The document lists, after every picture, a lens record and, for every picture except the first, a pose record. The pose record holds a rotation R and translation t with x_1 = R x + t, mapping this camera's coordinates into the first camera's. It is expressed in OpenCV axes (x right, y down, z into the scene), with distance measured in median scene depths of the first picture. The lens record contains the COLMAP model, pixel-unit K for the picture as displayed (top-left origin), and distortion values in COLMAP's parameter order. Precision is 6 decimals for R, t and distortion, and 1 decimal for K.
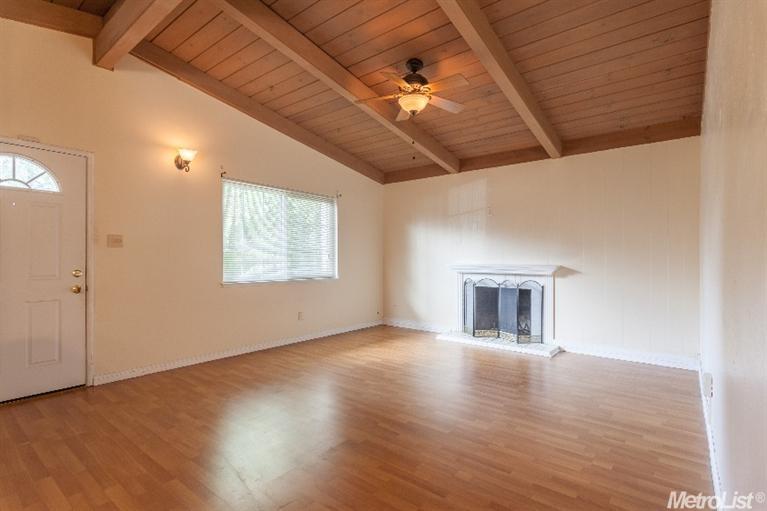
lens RADIAL K [[366.3, 0, 389.2], [0, 366.3, 258.3], [0, 0, 1]] dist [-0.003130, -0.000522]
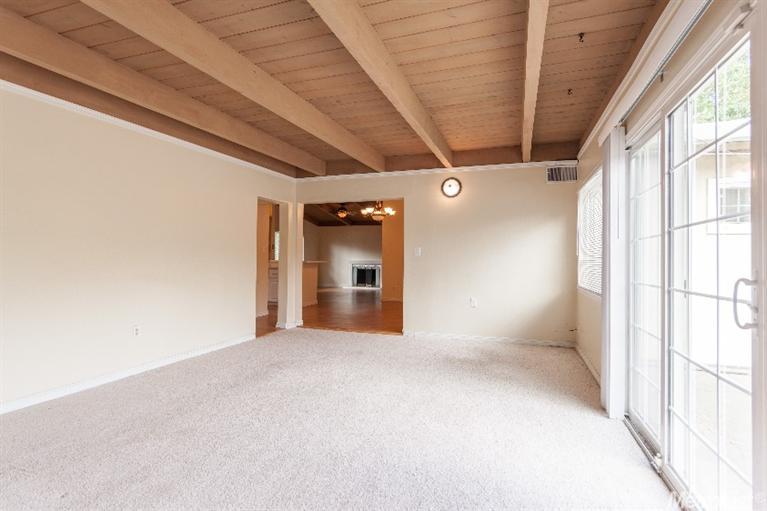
lens RADIAL K [[366.3, 0, 385.5], [0, 366.3, 257.6], [0, 0, 1]] dist [-0.003130, -0.000522]
pose [[0.946966, 0.012732, 0.321081, -0.616704], [-0.011589, 0.999918, -0.005471, 0.008139], [-0.321125, 0.001459, 0.947036, -2.299239]]
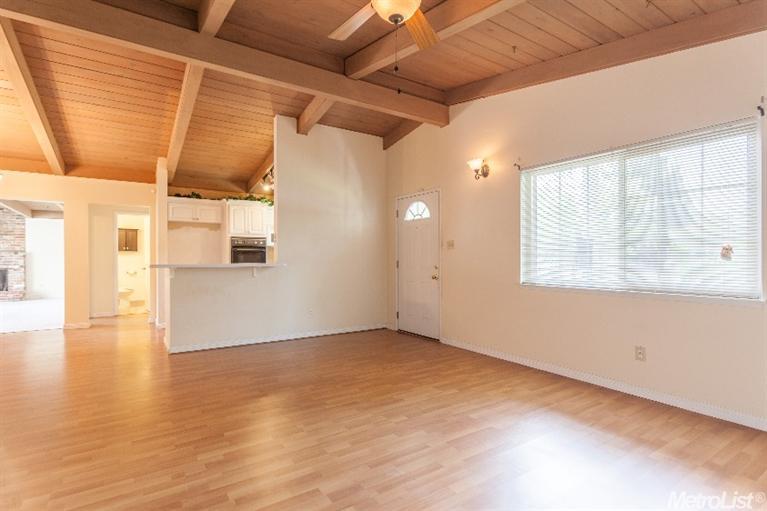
lens RADIAL K [[366.3, 0, 382.8], [0, 366.3, 255.8], [0, 0, 1]] dist [-0.003130, -0.000522]
pose [[-0.287893, -0.005078, -0.957649, 0.575499], [0.006222, 0.999955, -0.007173, 0.003131], [0.957642, -0.008024, -0.287849, 0.994736]]
